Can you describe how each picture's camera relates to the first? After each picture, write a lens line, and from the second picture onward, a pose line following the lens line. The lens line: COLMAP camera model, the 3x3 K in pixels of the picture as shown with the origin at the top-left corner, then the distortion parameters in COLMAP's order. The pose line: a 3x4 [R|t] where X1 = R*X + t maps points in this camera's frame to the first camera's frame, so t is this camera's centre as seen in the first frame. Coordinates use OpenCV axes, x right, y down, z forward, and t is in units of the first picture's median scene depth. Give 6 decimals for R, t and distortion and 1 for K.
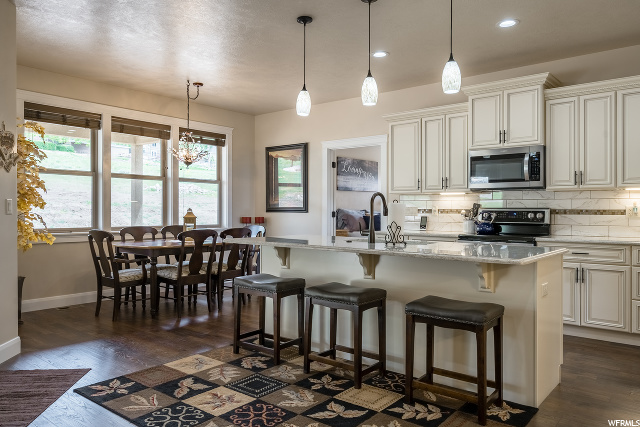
lens RADIAL K [[468.8, 0, 320.0], [0, 468.8, 213.5], [0, 0, 1]] dist [0.005449, 0.000044]
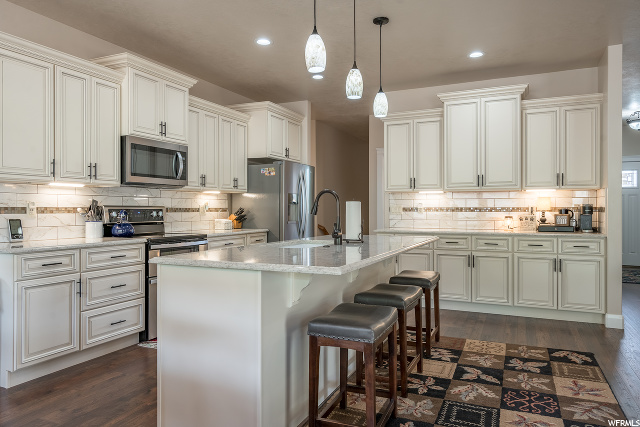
lens RADIAL K [[435.1, 0, 320.0], [0, 435.1, 213.5], [0, 0, 1]] dist [-0.000027, -0.000083]
pose [[-0.252454, -0.012532, 0.967528, -0.471313], [0.006895, 0.999867, 0.014750, -0.006895], [-0.967584, 0.010395, -0.252334, 0.836077]]
